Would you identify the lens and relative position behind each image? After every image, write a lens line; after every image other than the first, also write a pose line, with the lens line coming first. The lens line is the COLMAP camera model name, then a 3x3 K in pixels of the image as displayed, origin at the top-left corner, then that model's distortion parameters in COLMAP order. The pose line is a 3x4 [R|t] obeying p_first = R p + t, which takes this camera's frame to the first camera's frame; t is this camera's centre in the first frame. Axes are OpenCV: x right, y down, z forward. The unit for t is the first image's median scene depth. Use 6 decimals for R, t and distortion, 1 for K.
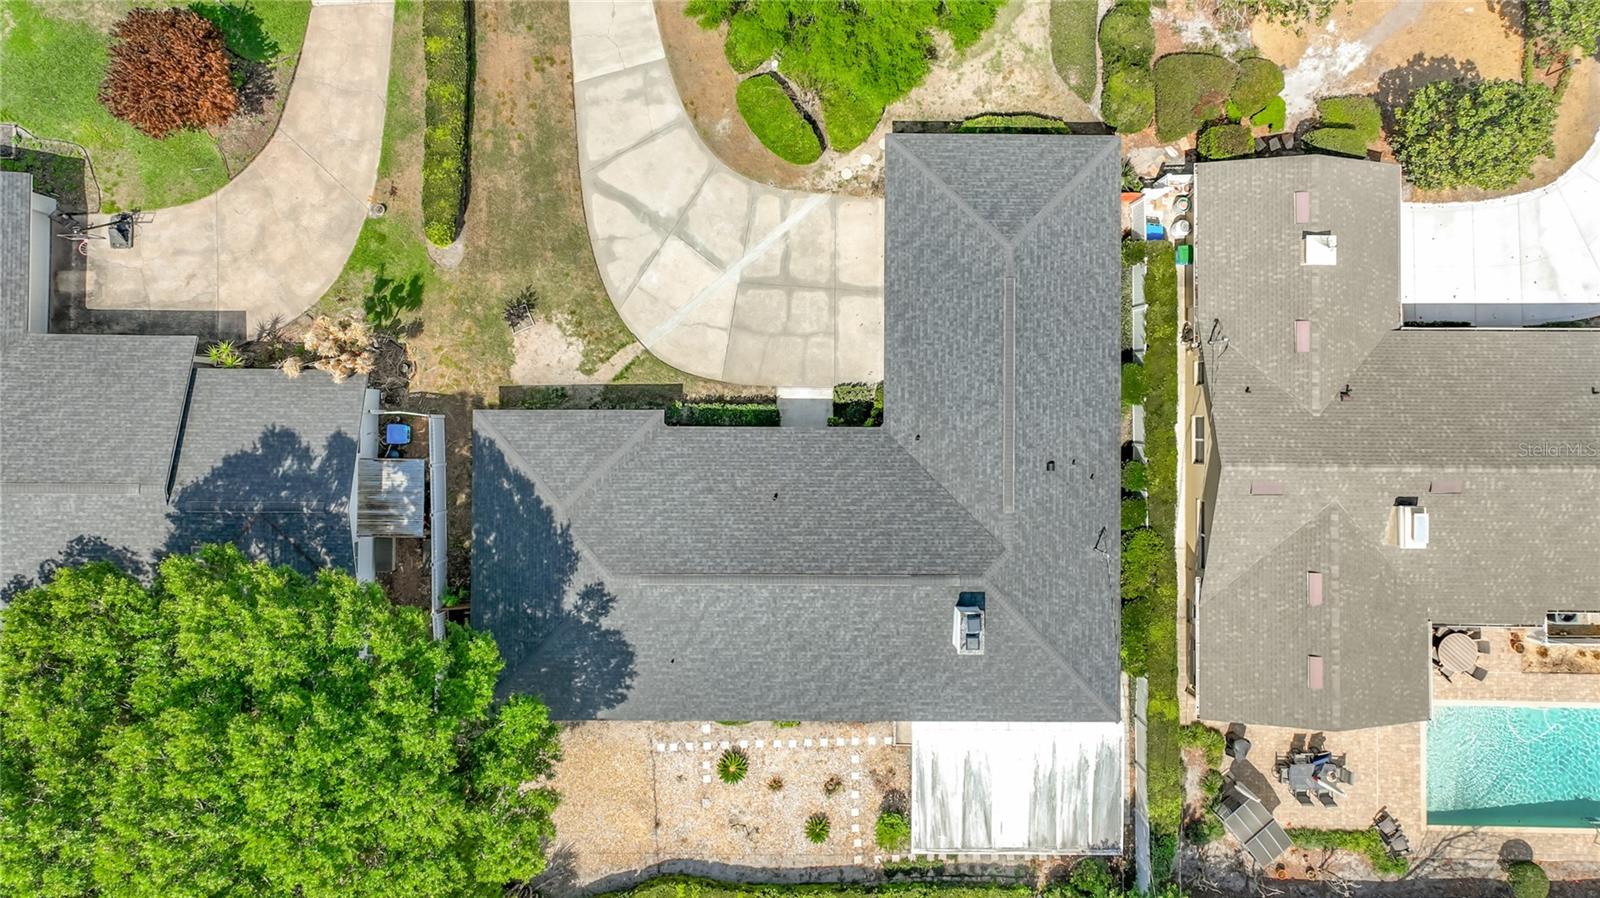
lens RADIAL K [[1125.9, 0, 811.5], [0, 1125.9, 394.0], [0, 0, 1]] dist [0.010336, 0.003027]
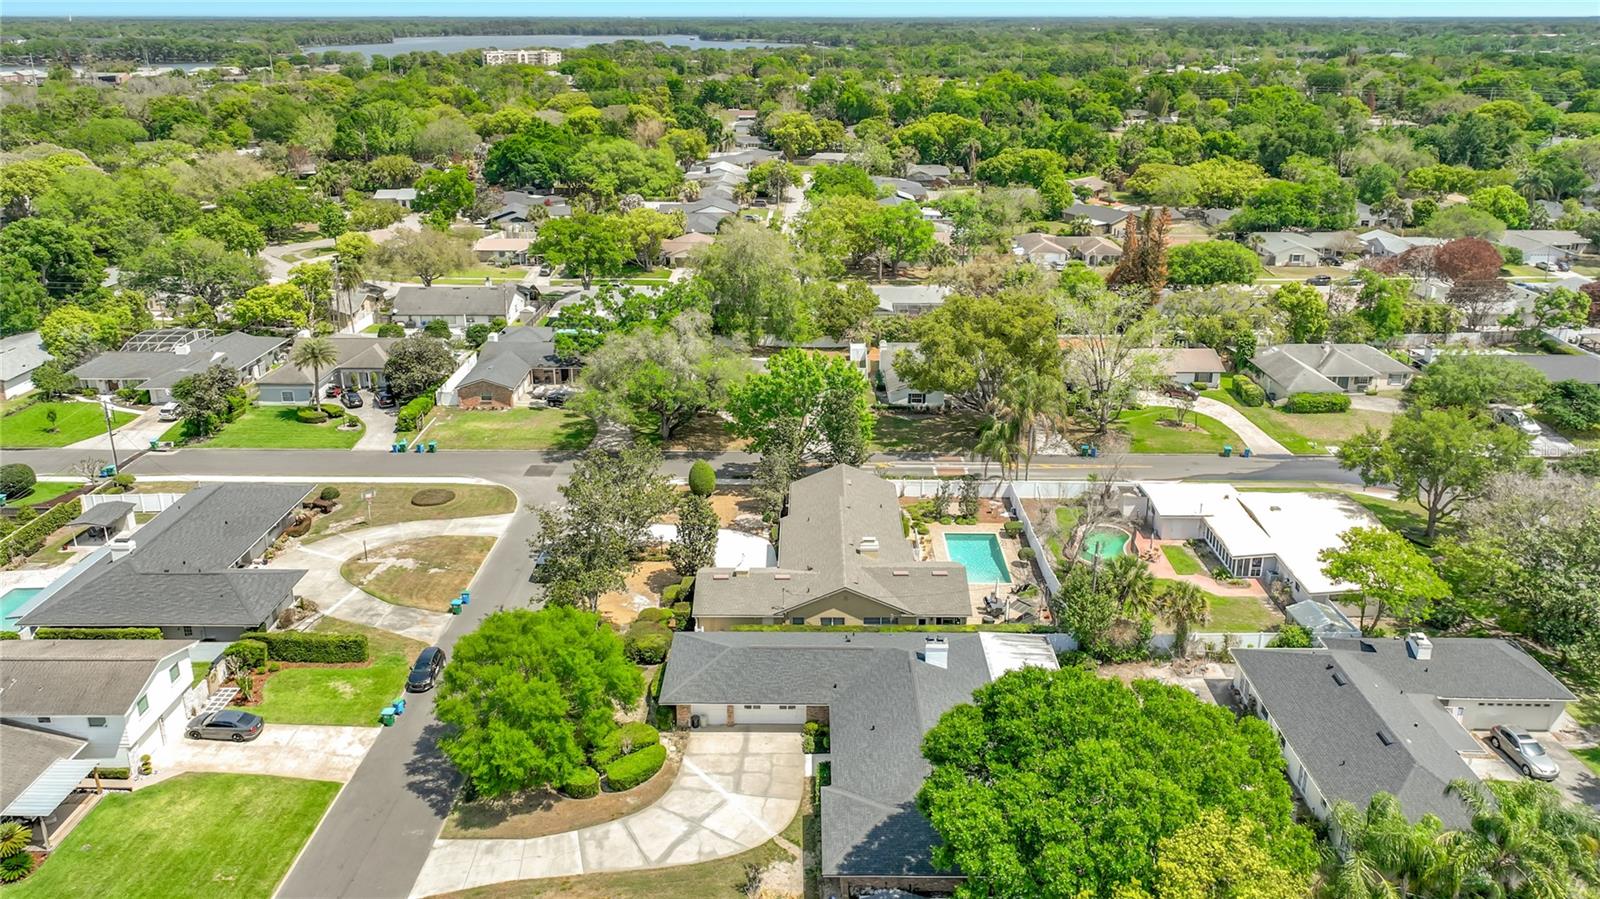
lens RADIAL K [[1125.9, 0, 797.7], [0, 1125.9, 449.2], [0, 0, 1]] dist [0.010336, 0.003027]
pose [[0.005529, -0.372407, 0.928053, -1.319012], [0.999725, 0.023219, 0.003361, -0.031720], [-0.022800, 0.927779, 0.372433, -0.004448]]
